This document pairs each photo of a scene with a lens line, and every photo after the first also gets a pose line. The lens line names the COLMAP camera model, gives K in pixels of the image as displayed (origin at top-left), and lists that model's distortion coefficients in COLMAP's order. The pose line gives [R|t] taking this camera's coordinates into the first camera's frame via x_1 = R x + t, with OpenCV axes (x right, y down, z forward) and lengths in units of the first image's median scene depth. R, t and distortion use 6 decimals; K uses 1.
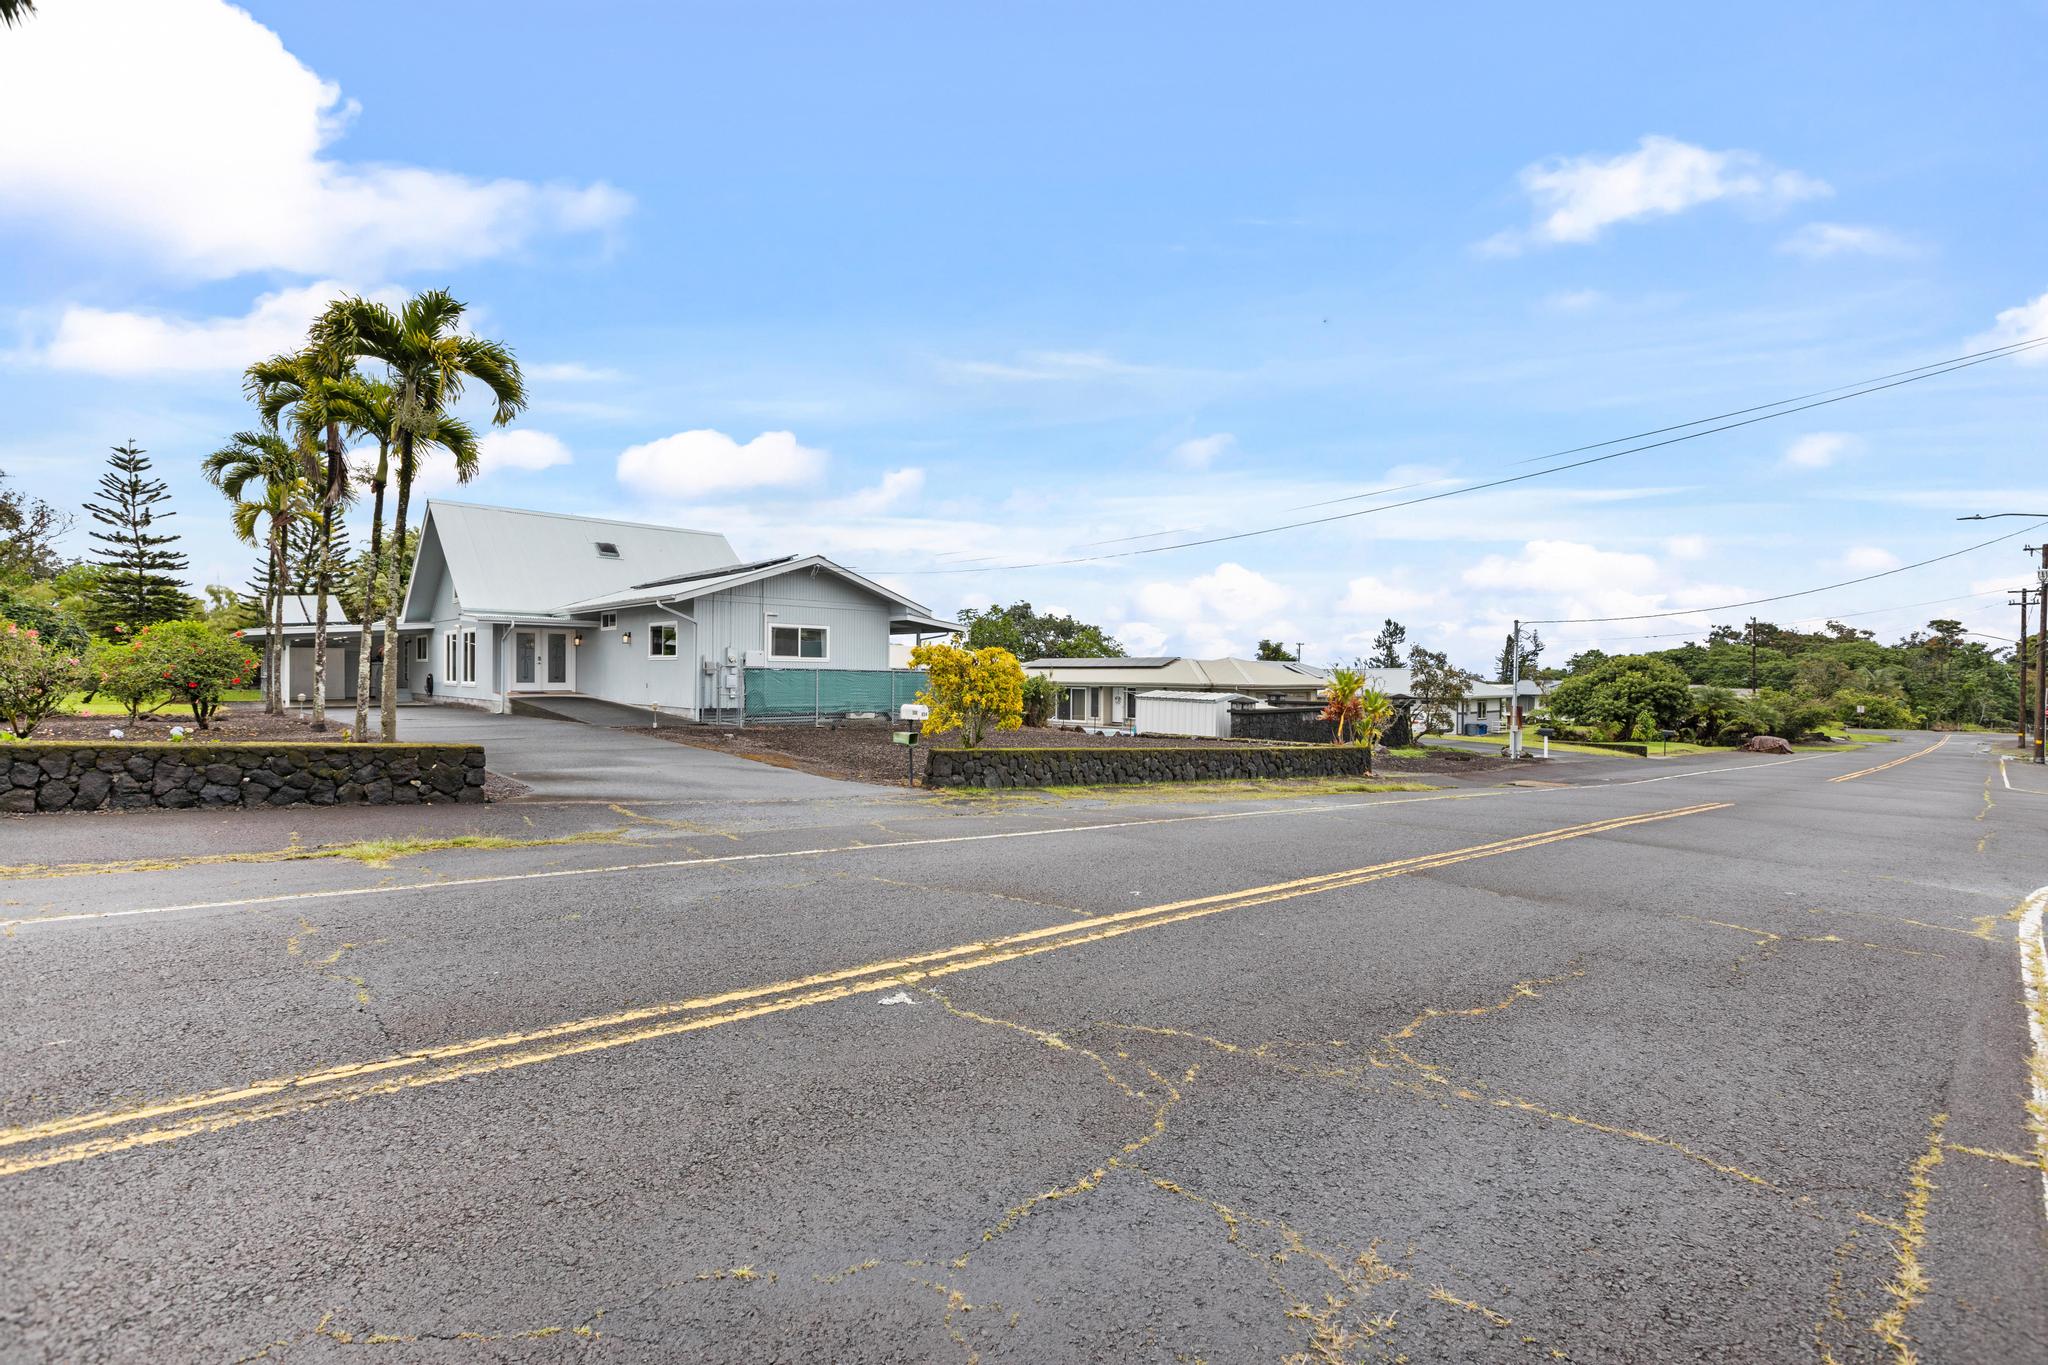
lens RADIAL K [[917.4, 0, 1024.0], [0, 917.4, 682.5], [0, 0, 1]] dist [0.000124, 0.000059]
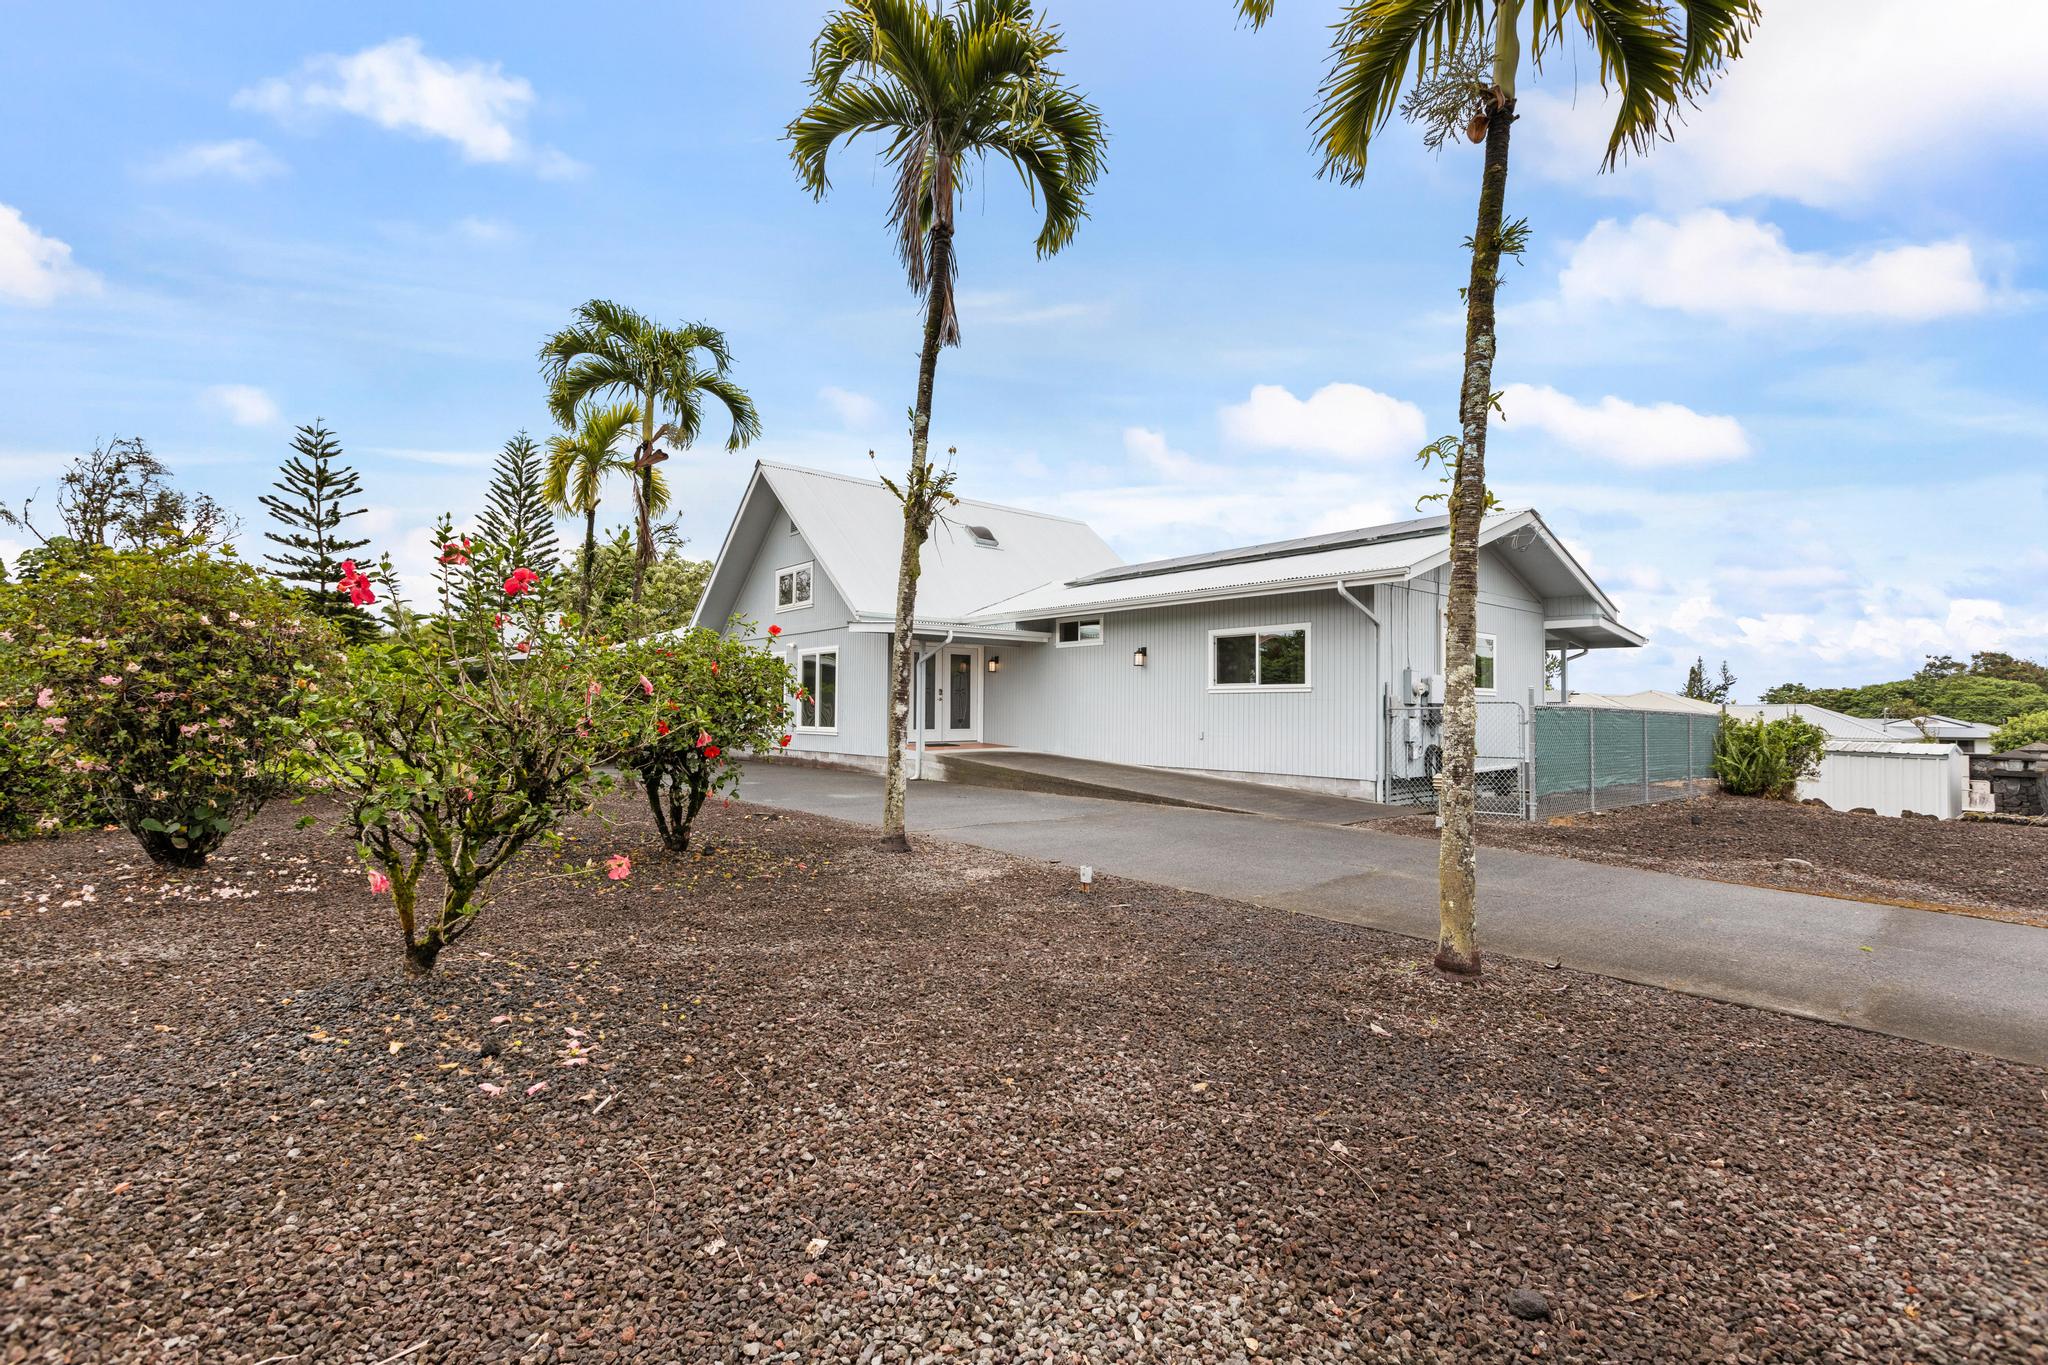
lens RADIAL K [[917.4, 0, 1024.0], [0, 917.4, 682.5], [0, 0, 1]] dist [0.000124, 0.000059]
pose [[0.997844, -0.002629, -0.065572, -0.315316], [0.000039, 0.999221, -0.039473, -0.005319], [0.065625, 0.039386, 0.997067, 0.260089]]
